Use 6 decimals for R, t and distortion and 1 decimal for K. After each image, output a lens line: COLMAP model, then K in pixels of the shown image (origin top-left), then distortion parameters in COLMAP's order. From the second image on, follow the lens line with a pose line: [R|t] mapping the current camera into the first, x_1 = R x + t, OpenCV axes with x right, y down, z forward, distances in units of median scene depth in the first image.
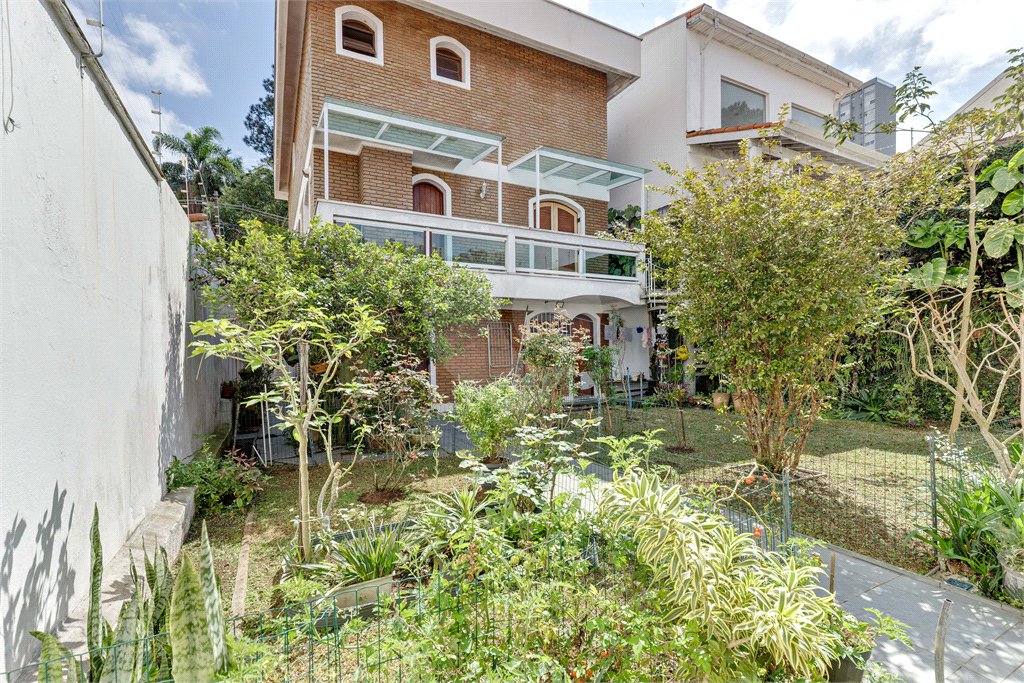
lens RADIAL K [[468.7, 0, 512.4], [0, 468.7, 360.7], [0, 0, 1]] dist [0.001523, 0.000180]
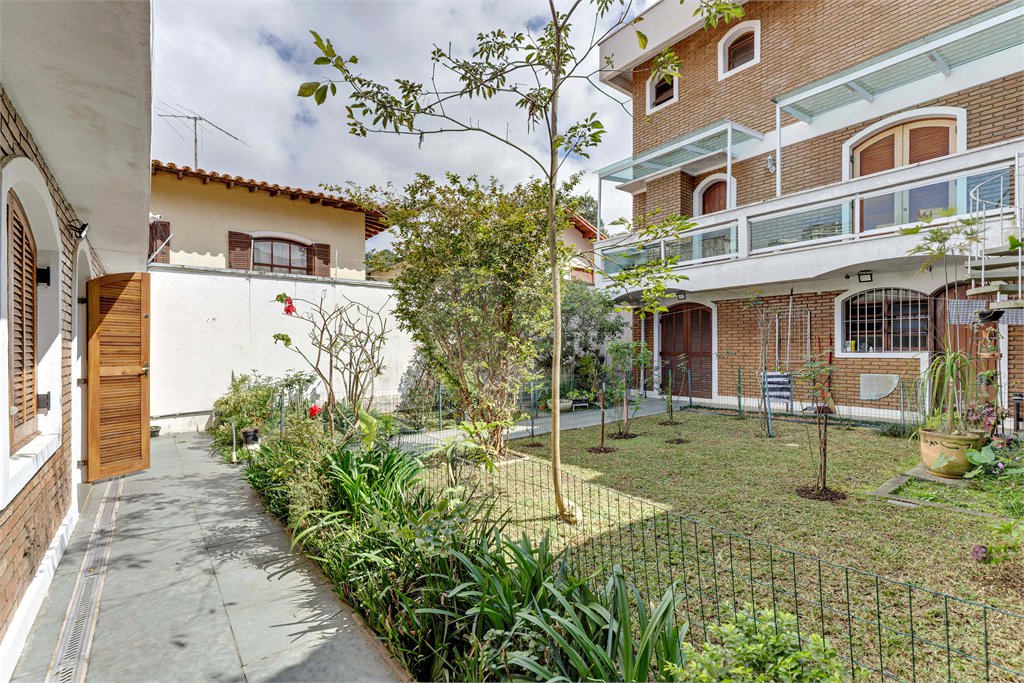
lens RADIAL K [[460.8, 0, 514.3], [0, 460.8, 348.8], [0, 0, 1]] dist [0.001461, 0.000262]
pose [[0.187287, 0.002219, -0.982303, 0.715635], [-0.010716, 0.999943, 0.000215, -0.006884], [0.982247, 0.010486, 0.187300, 0.360597]]
